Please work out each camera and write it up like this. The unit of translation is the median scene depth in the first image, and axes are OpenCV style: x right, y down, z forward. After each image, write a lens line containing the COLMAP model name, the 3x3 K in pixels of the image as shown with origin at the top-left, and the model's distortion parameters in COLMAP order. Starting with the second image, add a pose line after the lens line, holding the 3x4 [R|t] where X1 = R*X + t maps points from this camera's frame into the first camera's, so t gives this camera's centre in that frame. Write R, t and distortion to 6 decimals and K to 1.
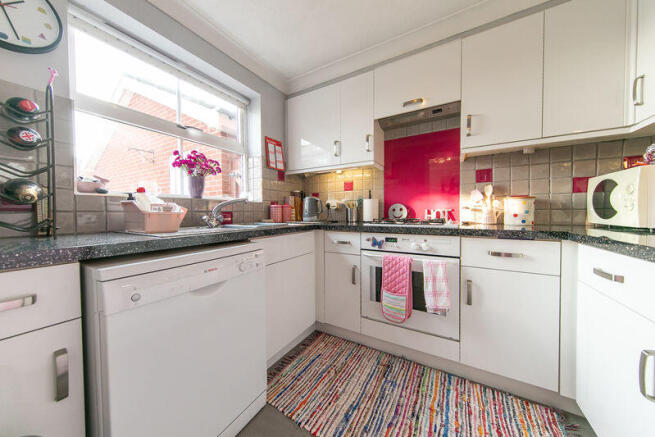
lens RADIAL K [[208.2, 0, 327.1], [0, 208.2, 215.9], [0, 0, 1]] dist [0.000821, 0.000011]
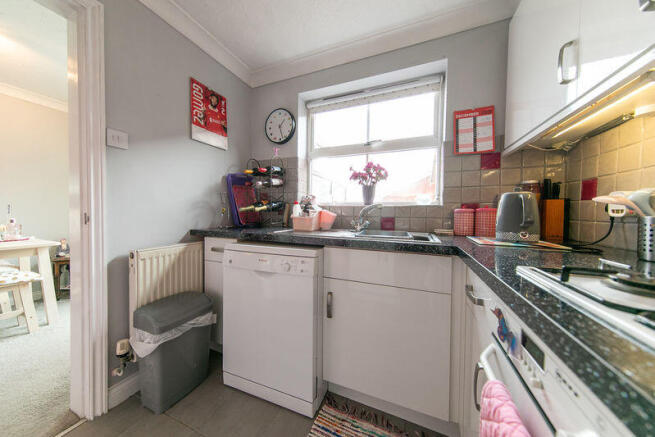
lens RADIAL K [[208.2, 0, 327.1], [0, 208.2, 215.9], [0, 0, 1]] dist [0.000821, 0.000011]
pose [[0.163251, 0.023928, -0.986294, 0.352039], [-0.029576, 0.999375, 0.019350, -0.030680], [0.986141, 0.026012, 0.163857, 0.480888]]
